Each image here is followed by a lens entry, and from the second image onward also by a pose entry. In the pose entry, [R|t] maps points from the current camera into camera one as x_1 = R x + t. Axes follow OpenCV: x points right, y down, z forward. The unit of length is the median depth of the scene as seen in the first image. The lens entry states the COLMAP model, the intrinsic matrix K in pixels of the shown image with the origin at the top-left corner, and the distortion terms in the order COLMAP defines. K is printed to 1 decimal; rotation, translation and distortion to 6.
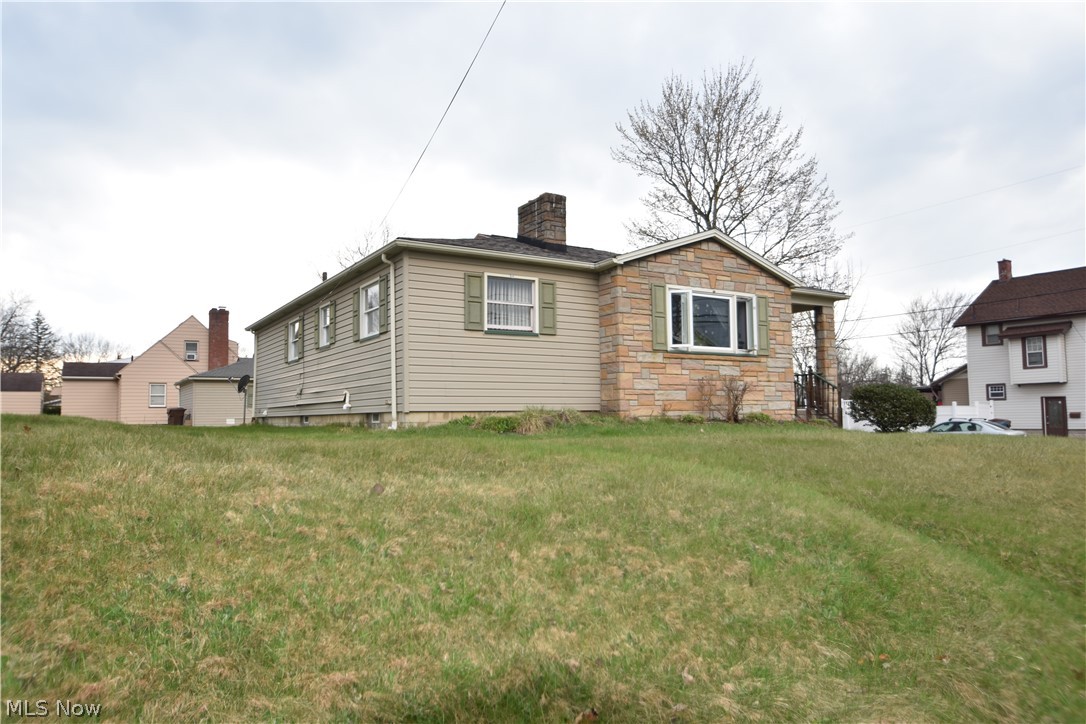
lens RADIAL K [[757.8, 0, 542.2], [0, 757.8, 365.5], [0, 0, 1]] dist [-0.050868, 0.002833]
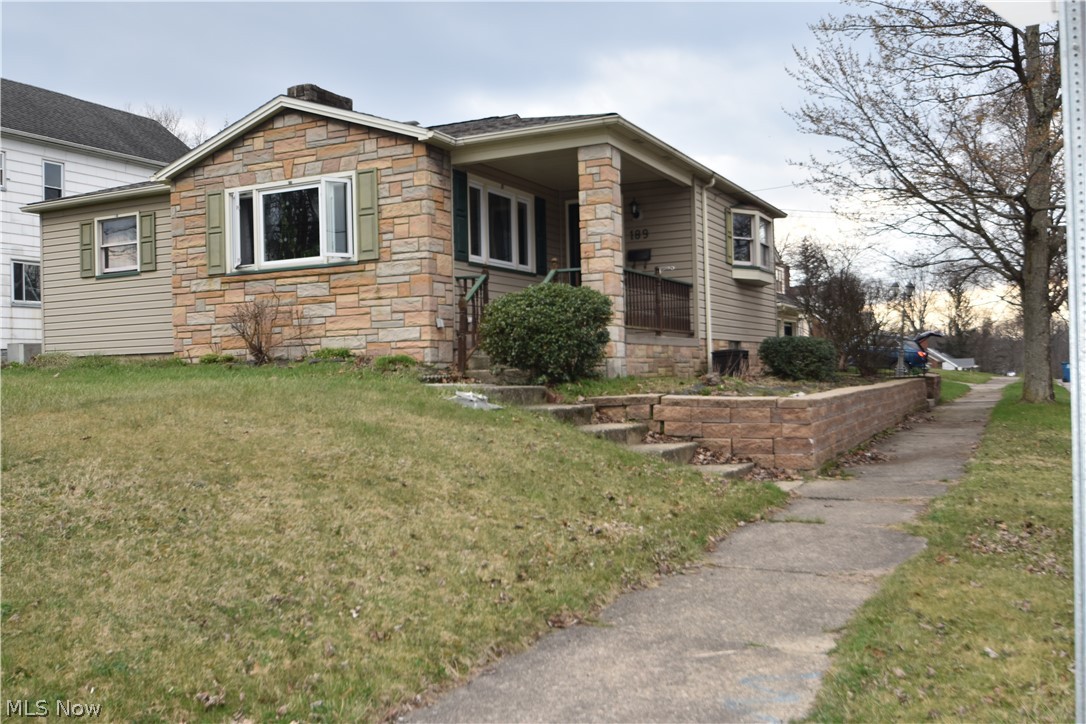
lens RADIAL K [[1011.5, 0, 546.4], [0, 1011.5, 363.9], [0, 0, 1]] dist [-0.076210, 0.000000]
pose [[0.529808, -0.011875, -0.848034, 1.259980], [0.079030, 0.996243, 0.035424, 0.065271], [0.844427, -0.085788, 0.528756, 0.735711]]
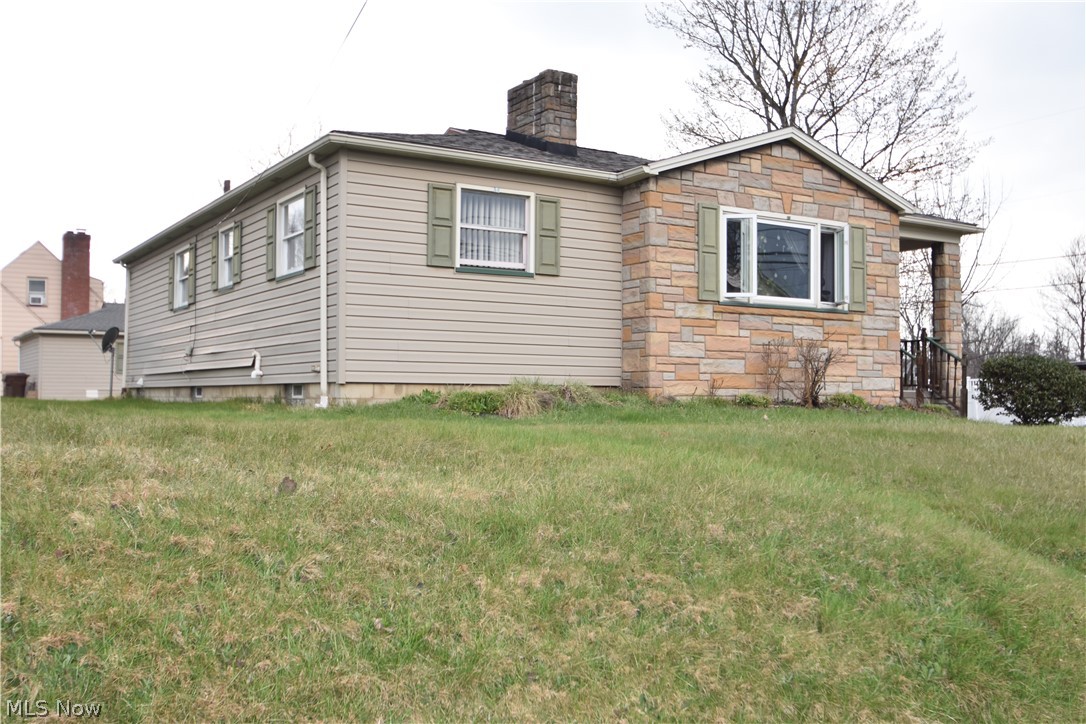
lens RADIAL K [[1091.8, 0, 541.6], [0, 1091.8, 368.0], [0, 0, 1]] dist [-0.076736, 0.000000]
pose [[0.999837, 0.017973, 0.001519, 0.002257], [-0.018021, 0.998933, 0.042512, 0.001674], [-0.000753, -0.042532, 0.999095, 0.000572]]
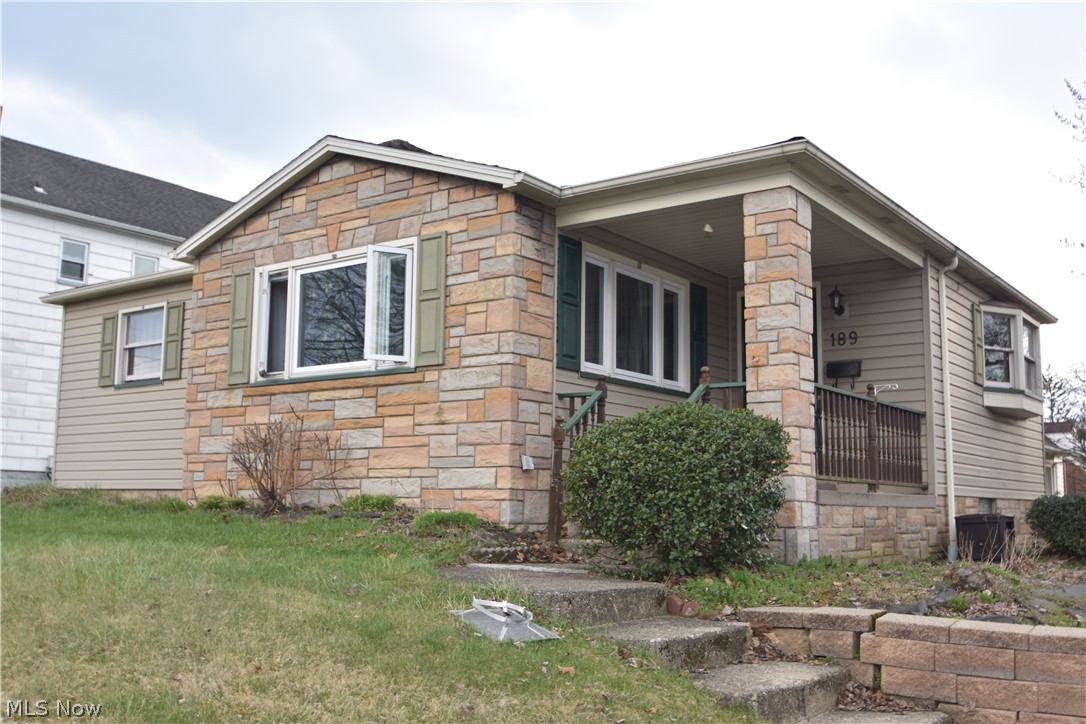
lens RADIAL K [[1091.8, 0, 550.3], [0, 1091.8, 366.2], [0, 0, 1]] dist [-0.076736, 0.000000]
pose [[0.371964, -0.109434, -0.921774, 1.025198], [0.049247, 0.993954, -0.098131, 0.060002], [0.926940, -0.008893, 0.375104, 0.923646]]
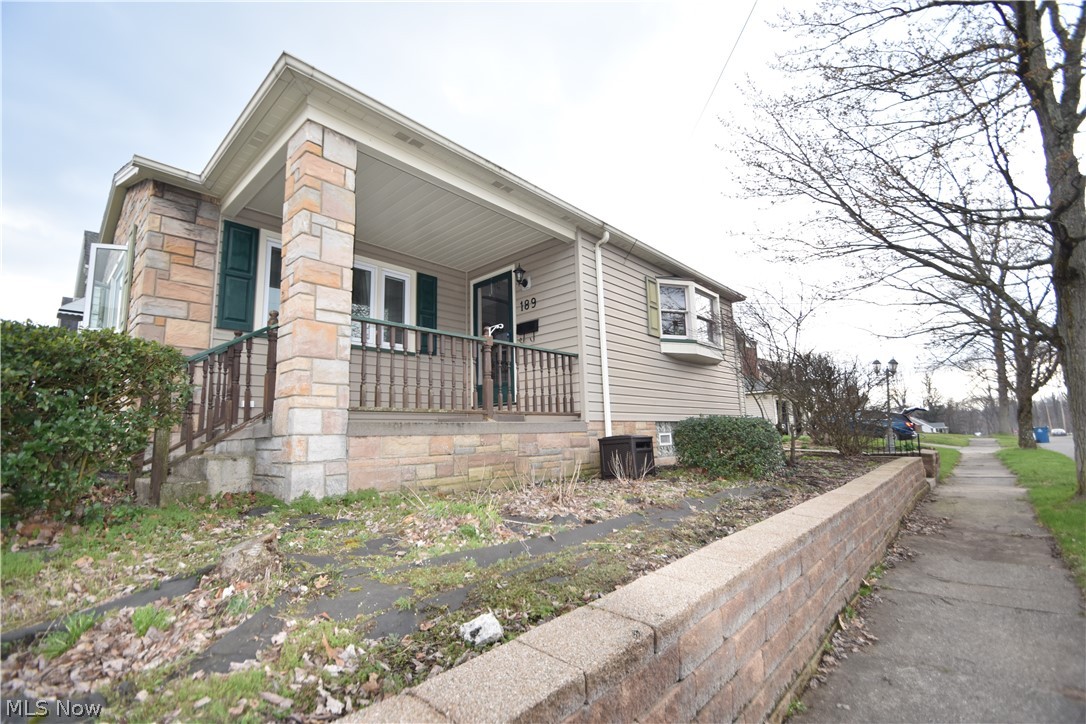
lens RADIAL K [[480.1, 0, 539.1], [0, 480.1, 364.6], [0, 0, 1]] dist [0.004176, -0.011181]
pose [[0.265089, -0.141599, -0.953770, 0.787198], [0.093658, 0.988262, -0.120688, 0.088652], [0.959664, -0.057335, 0.275240, 1.338214]]
